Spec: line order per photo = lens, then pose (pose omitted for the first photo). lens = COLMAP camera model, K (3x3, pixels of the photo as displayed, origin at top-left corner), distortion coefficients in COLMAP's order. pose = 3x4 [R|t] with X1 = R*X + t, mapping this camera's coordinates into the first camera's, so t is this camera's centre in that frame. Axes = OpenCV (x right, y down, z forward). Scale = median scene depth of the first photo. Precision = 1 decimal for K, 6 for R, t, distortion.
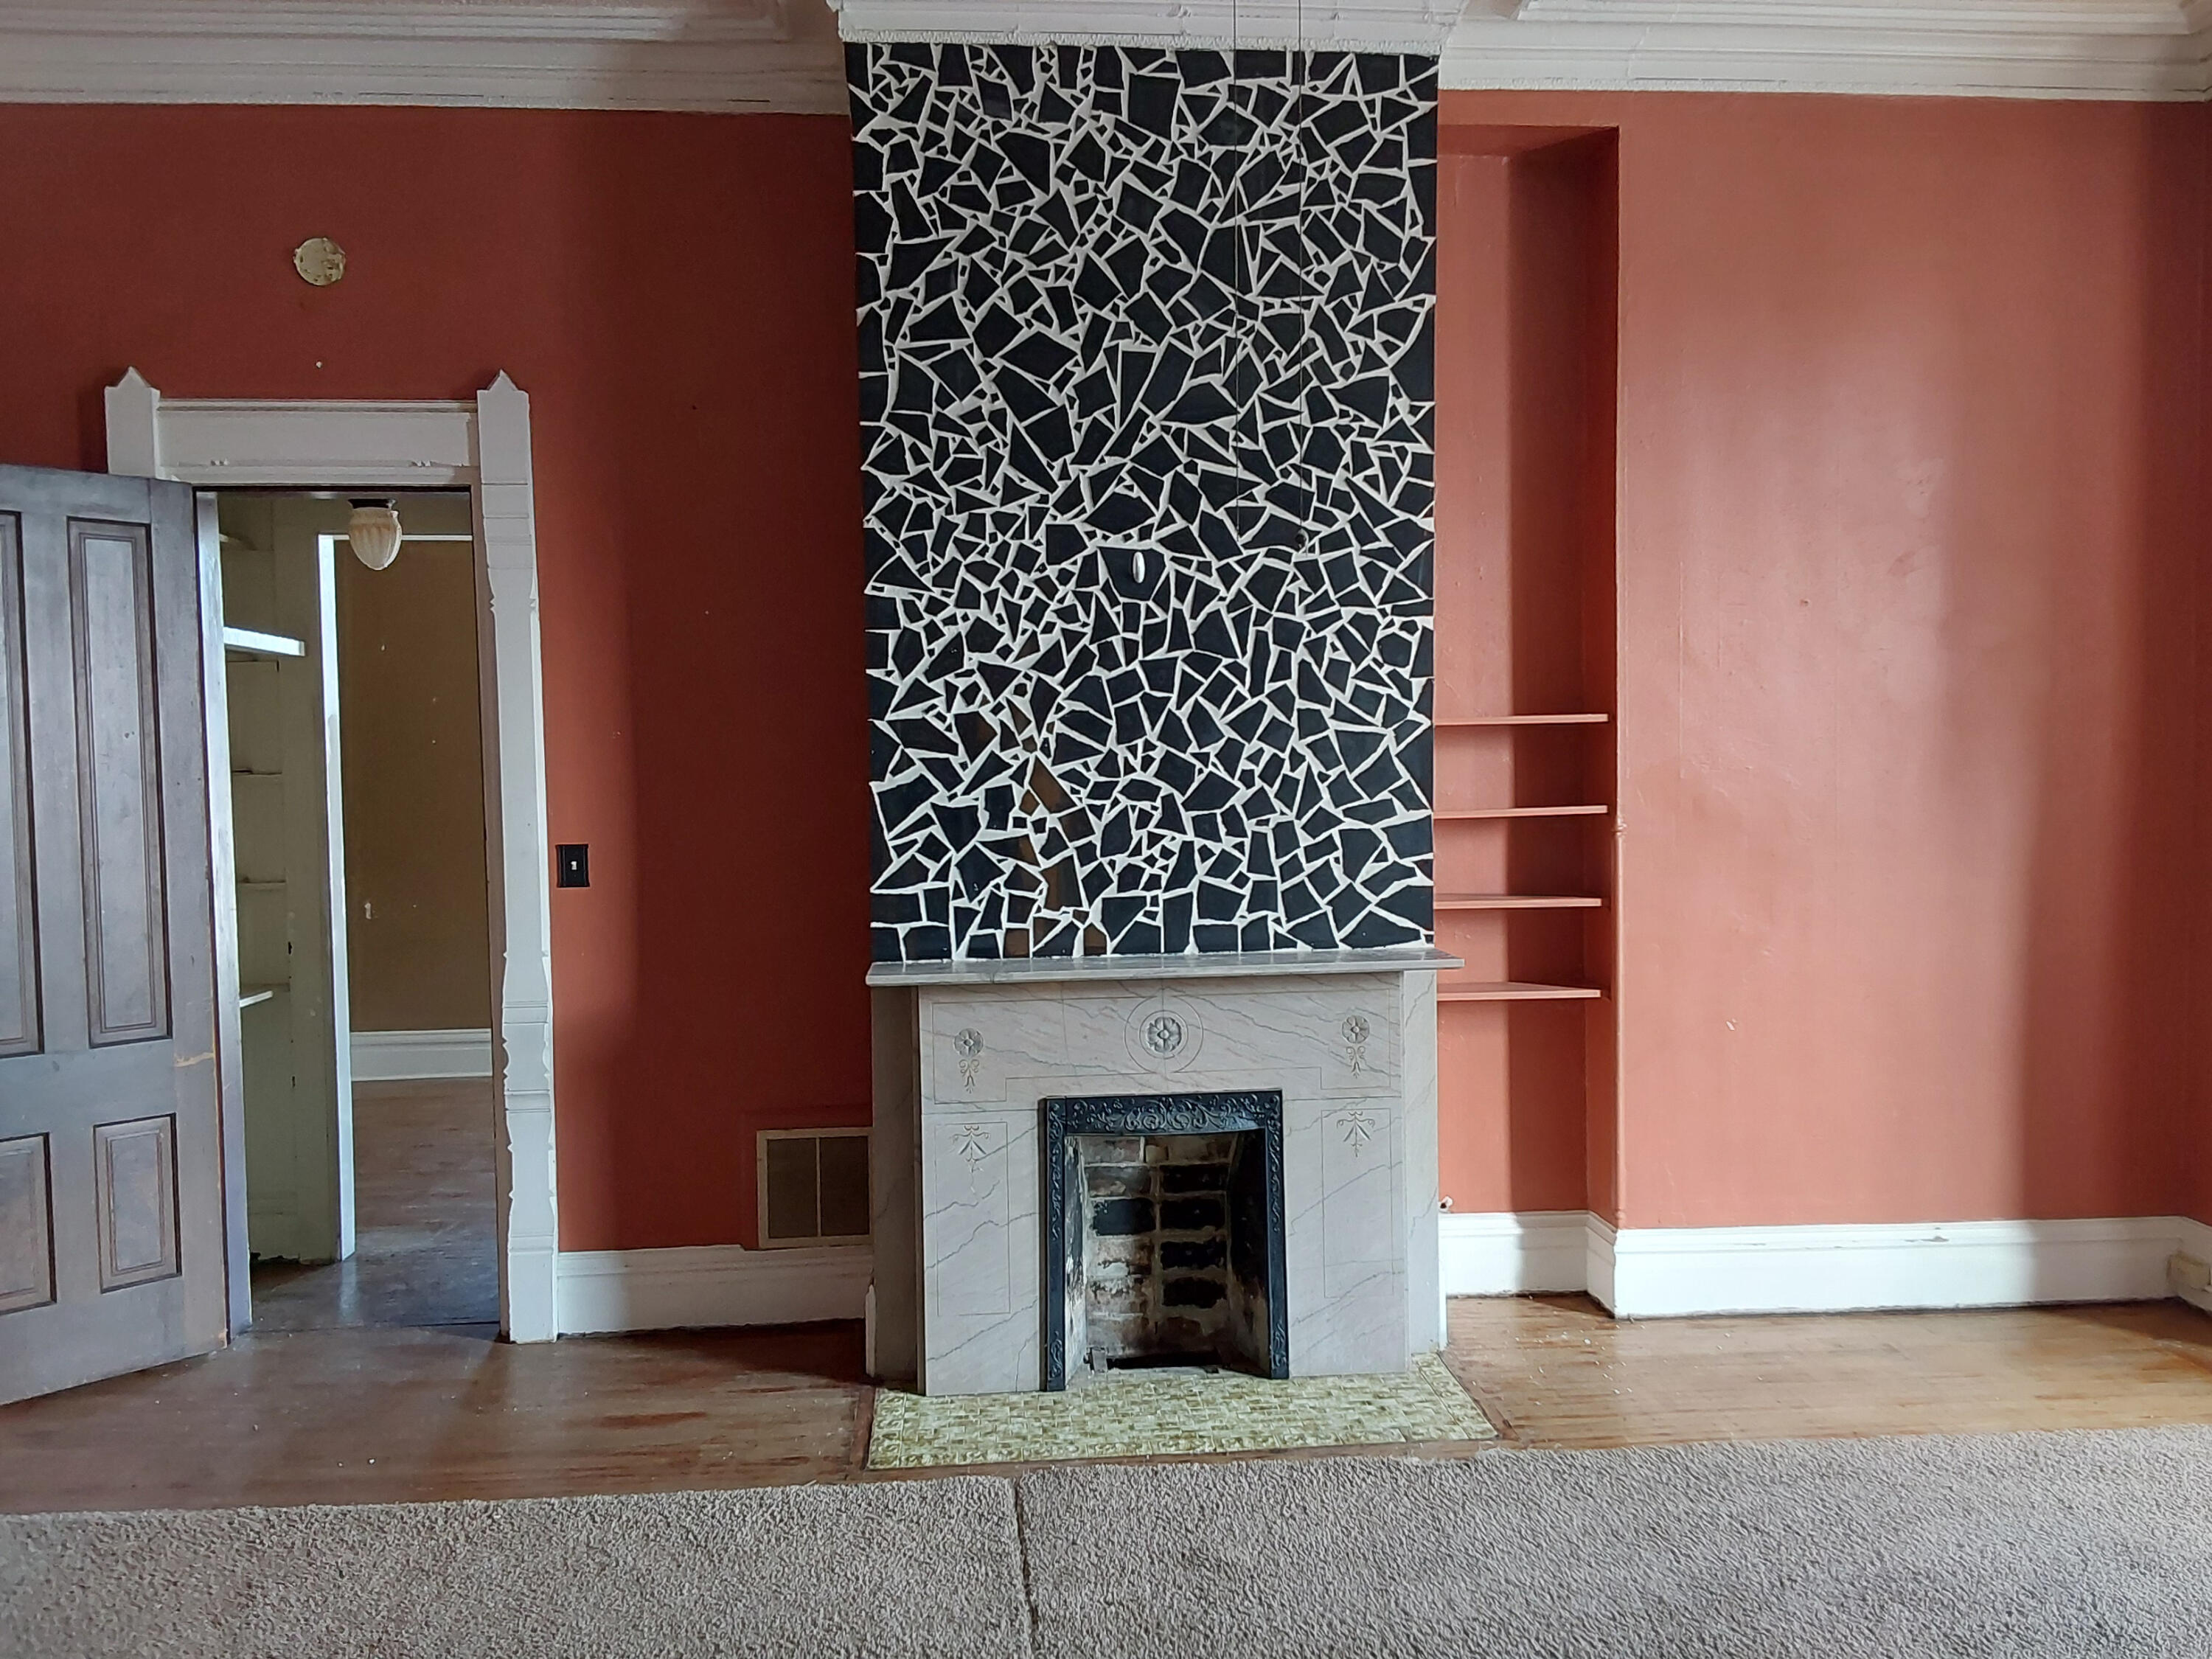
lens RADIAL K [[1755.4, 0, 1093.5], [0, 1755.4, 824.0], [0, 0, 1]] dist [0.114066, -0.158475]
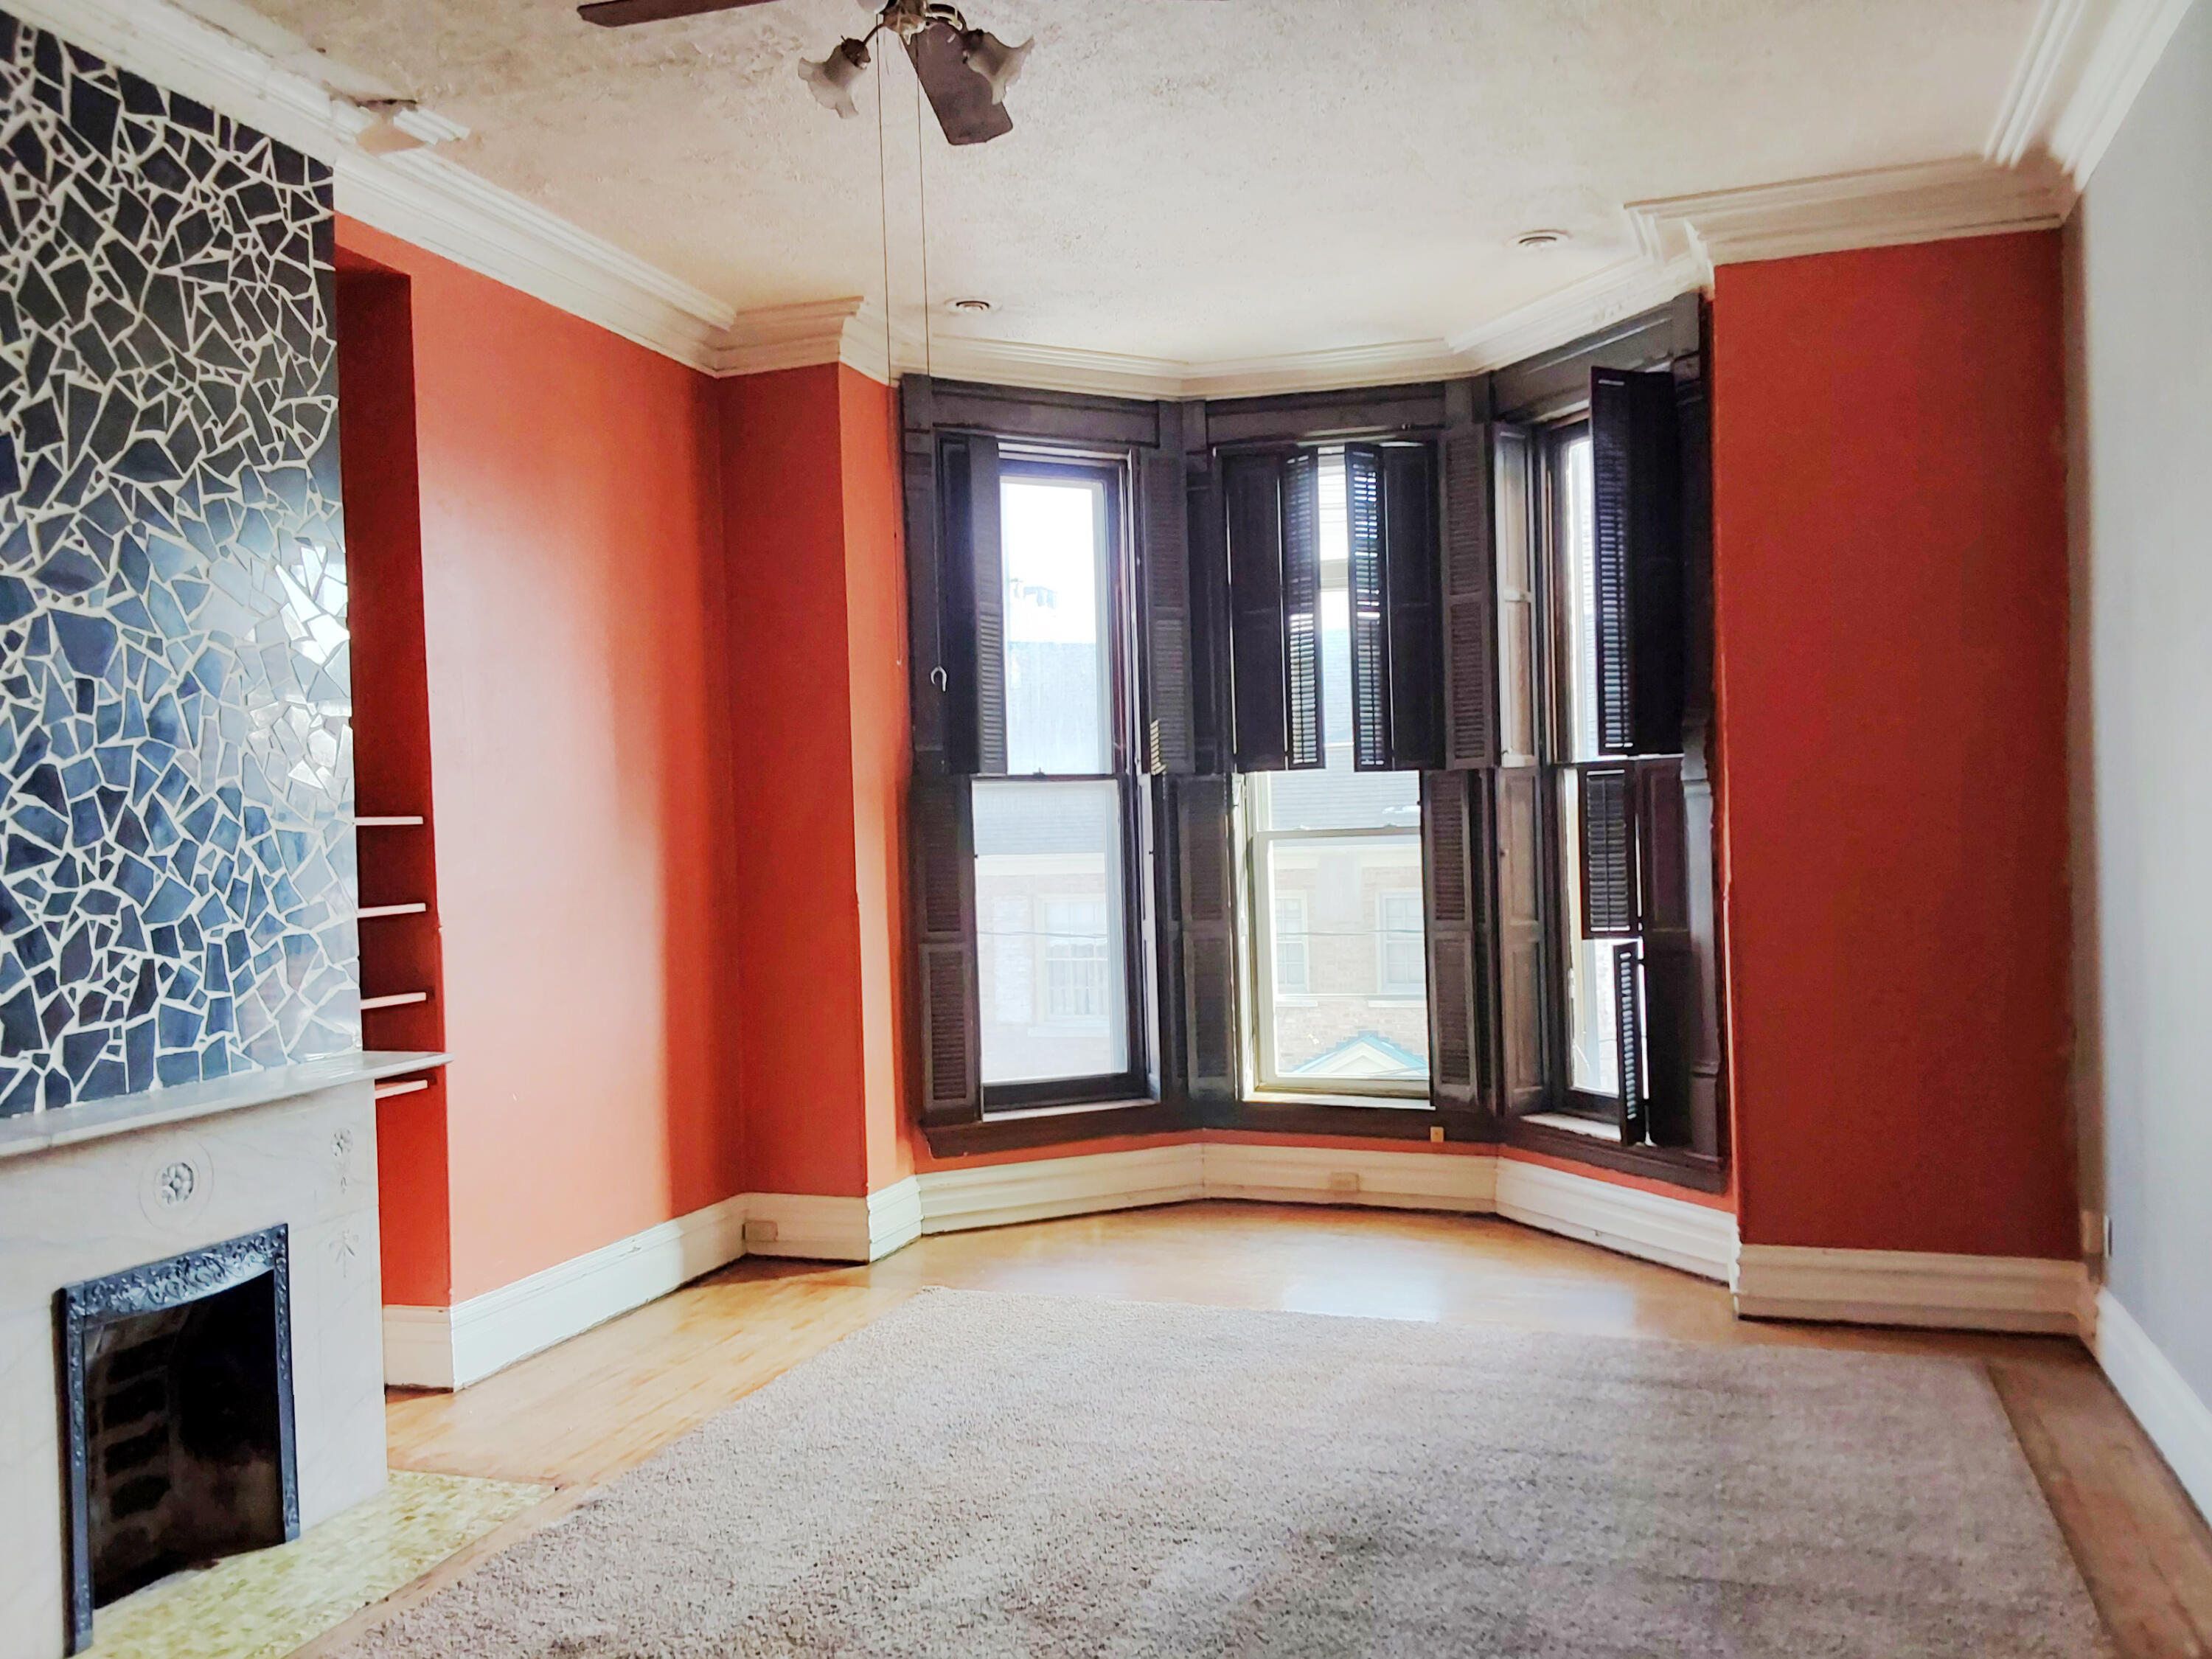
lens RADIAL K [[1755.4, 0, 1093.5], [0, 1755.4, 824.0], [0, 0, 1]] dist [0.114066, -0.158475]
pose [[0.412180, 0.001148, 0.911102, -0.556774], [0.068266, 0.997149, -0.032139, 0.003615], [-0.908542, 0.075444, 0.410926, 0.217392]]
